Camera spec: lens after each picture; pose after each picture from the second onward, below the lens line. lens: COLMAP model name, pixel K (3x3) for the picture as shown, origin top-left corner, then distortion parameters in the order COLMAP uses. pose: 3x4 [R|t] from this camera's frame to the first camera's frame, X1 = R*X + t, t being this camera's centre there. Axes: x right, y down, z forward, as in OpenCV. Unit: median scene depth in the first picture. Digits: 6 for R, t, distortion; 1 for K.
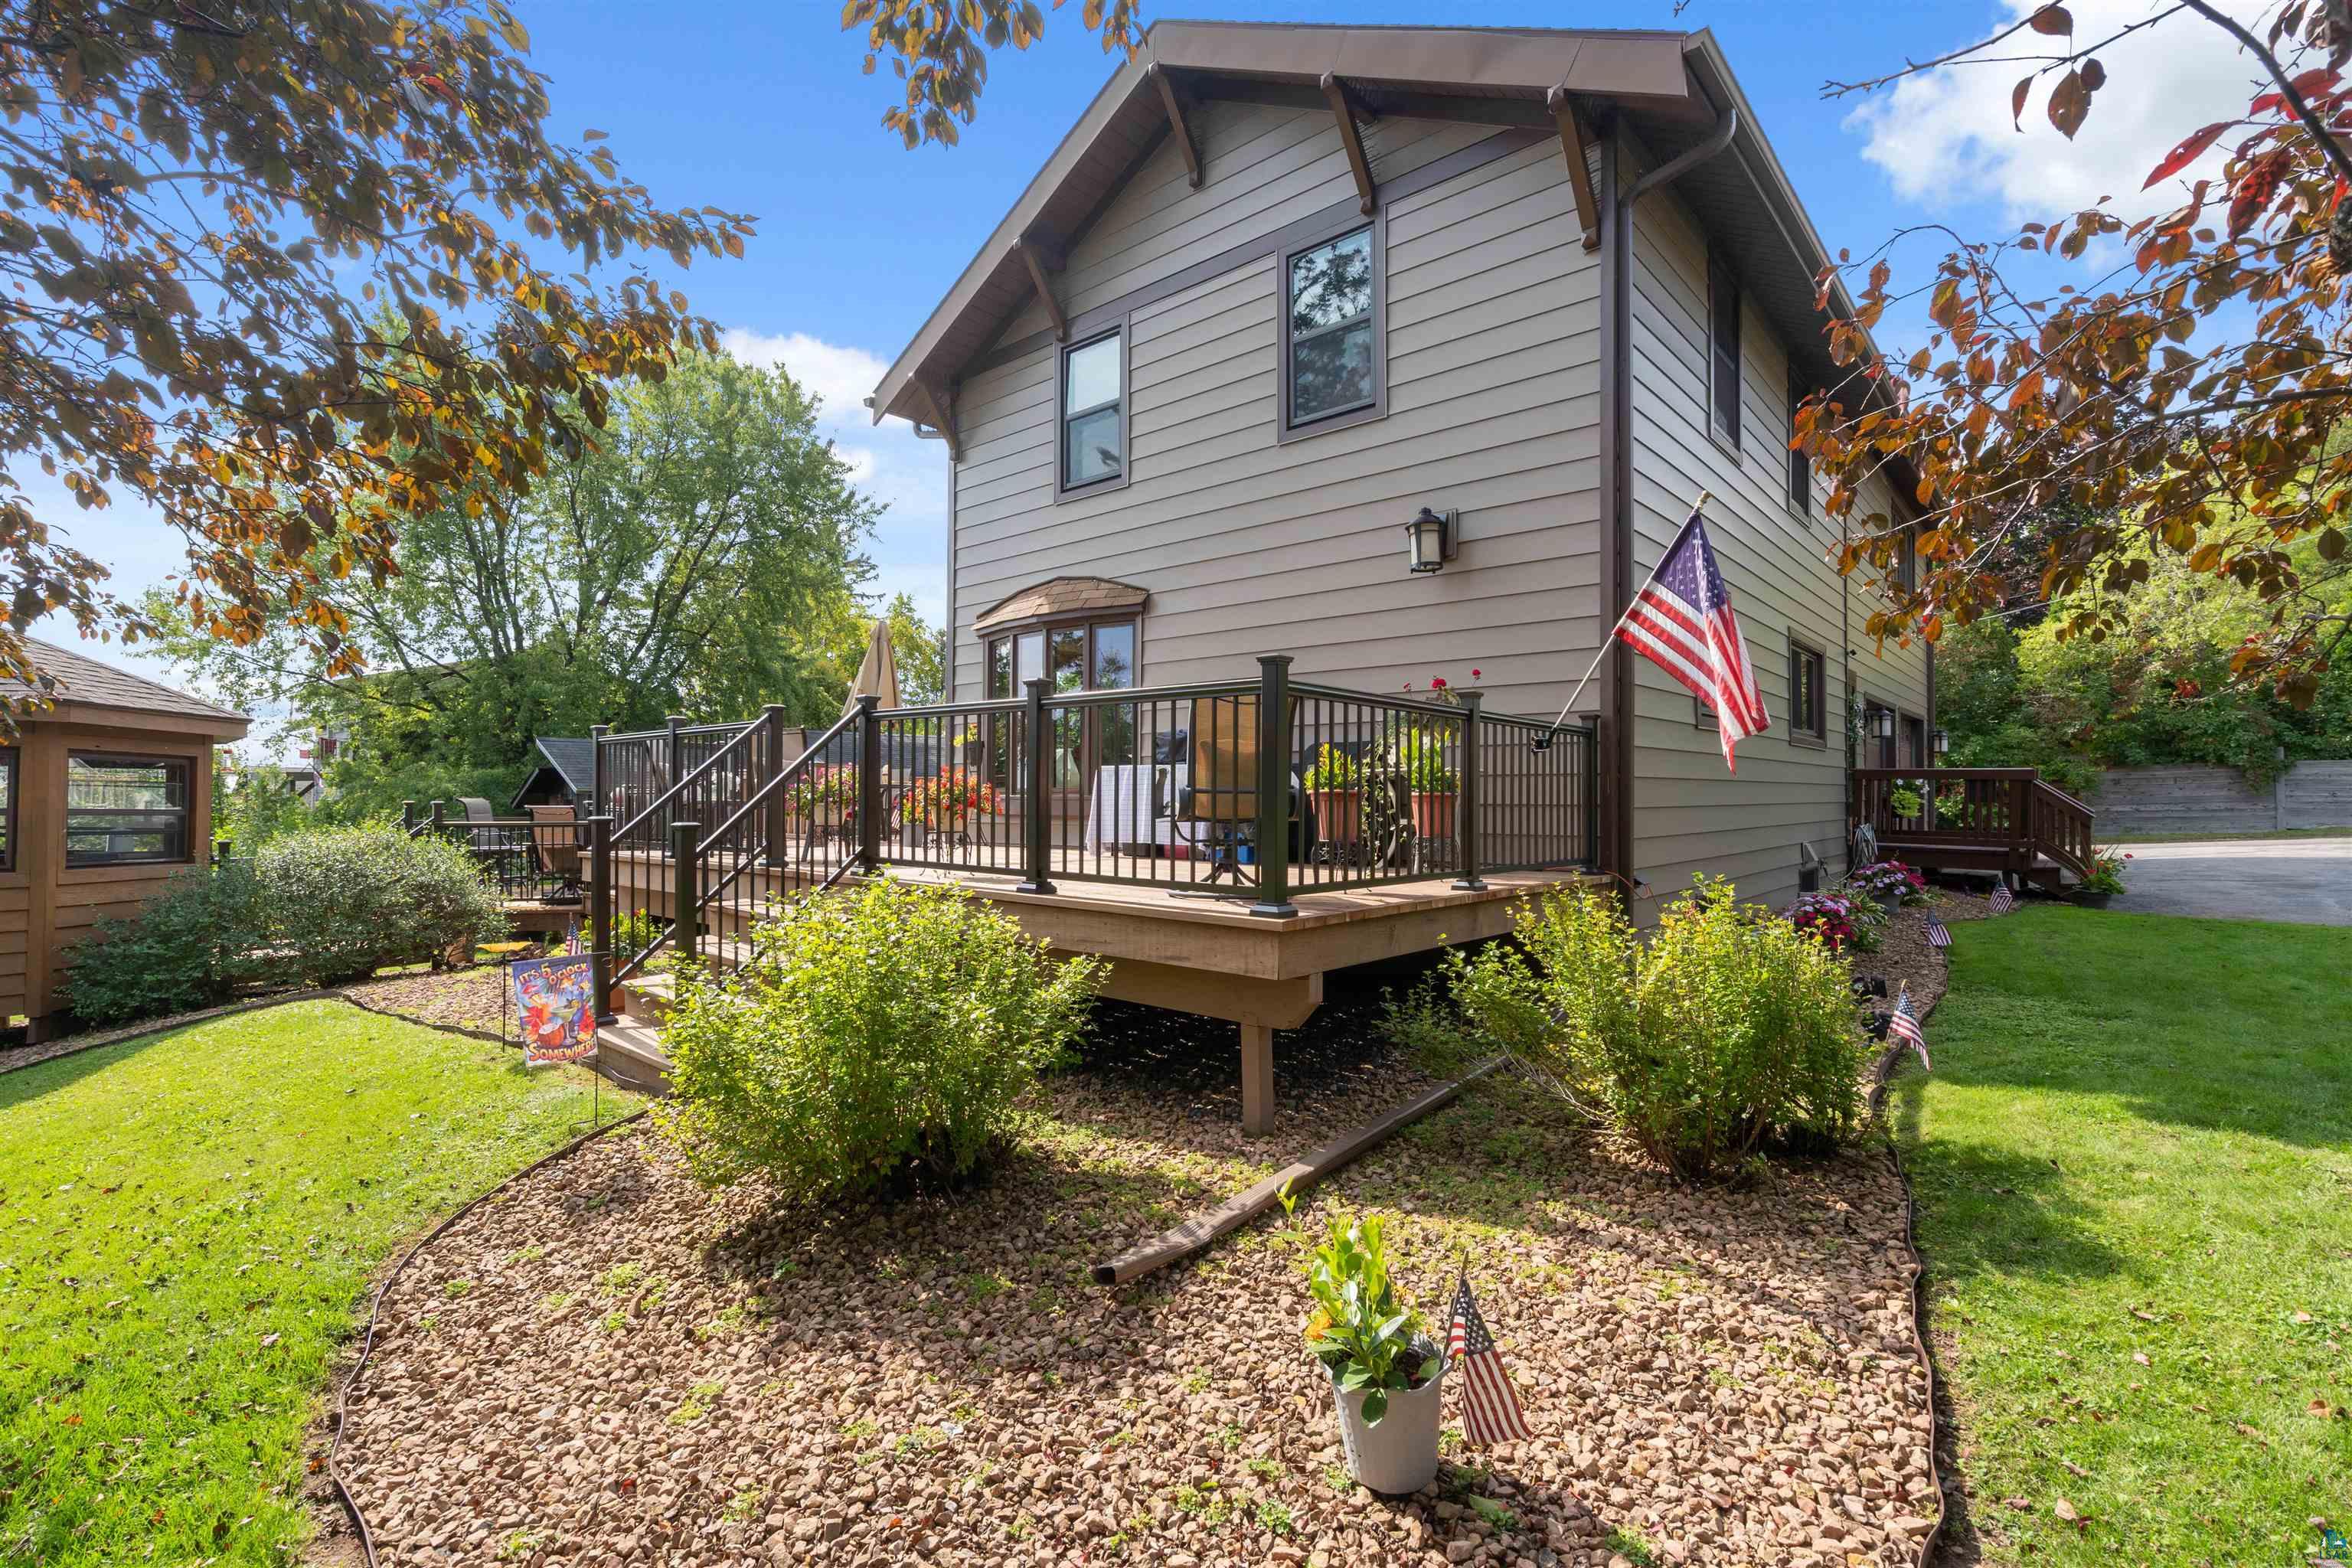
lens RADIAL K [[1075.6, 0, 1176.5], [0, 1075.6, 790.0], [0, 0, 1]] dist [-0.001300, 0.000991]
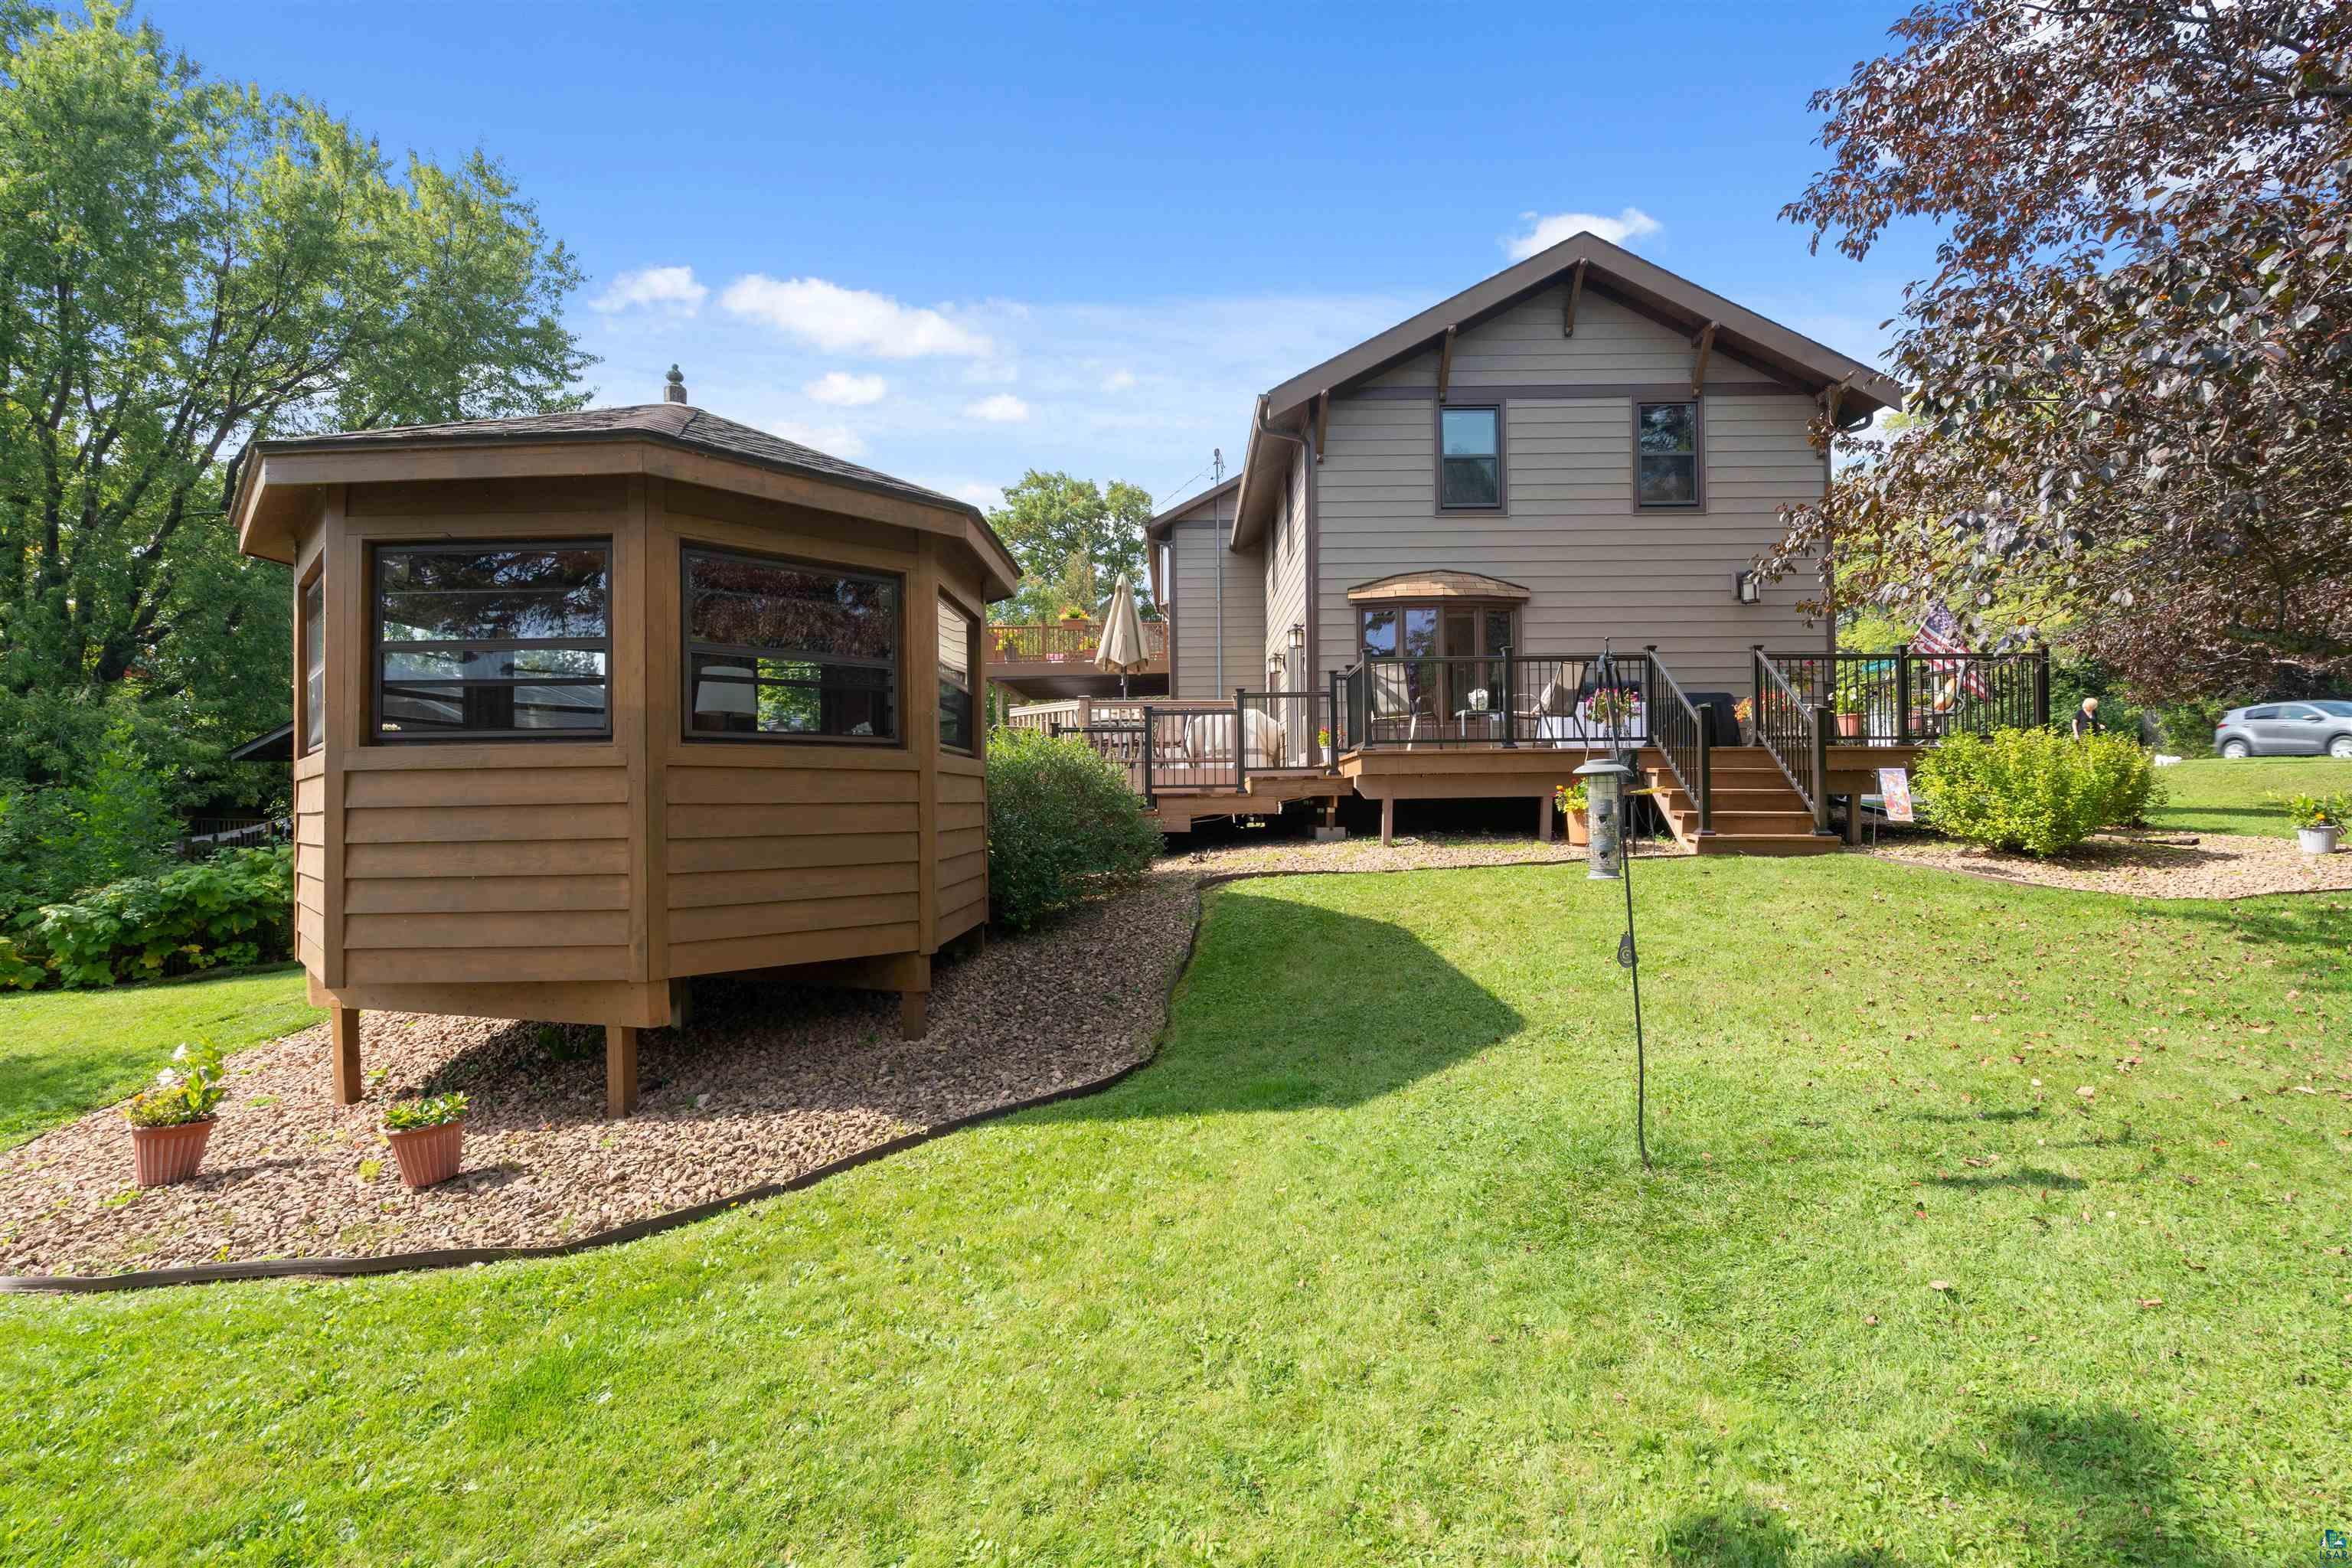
lens RADIAL K [[1075.6, 0, 1175.4], [0, 1075.6, 775.9], [0, 0, 1]] dist [-0.001300, 0.000991]
pose [[0.758244, -0.005614, 0.651947, -1.435098], [0.003611, 0.999984, 0.004411, 0.070878], [-0.651961, -0.000990, 0.758252, 0.181439]]
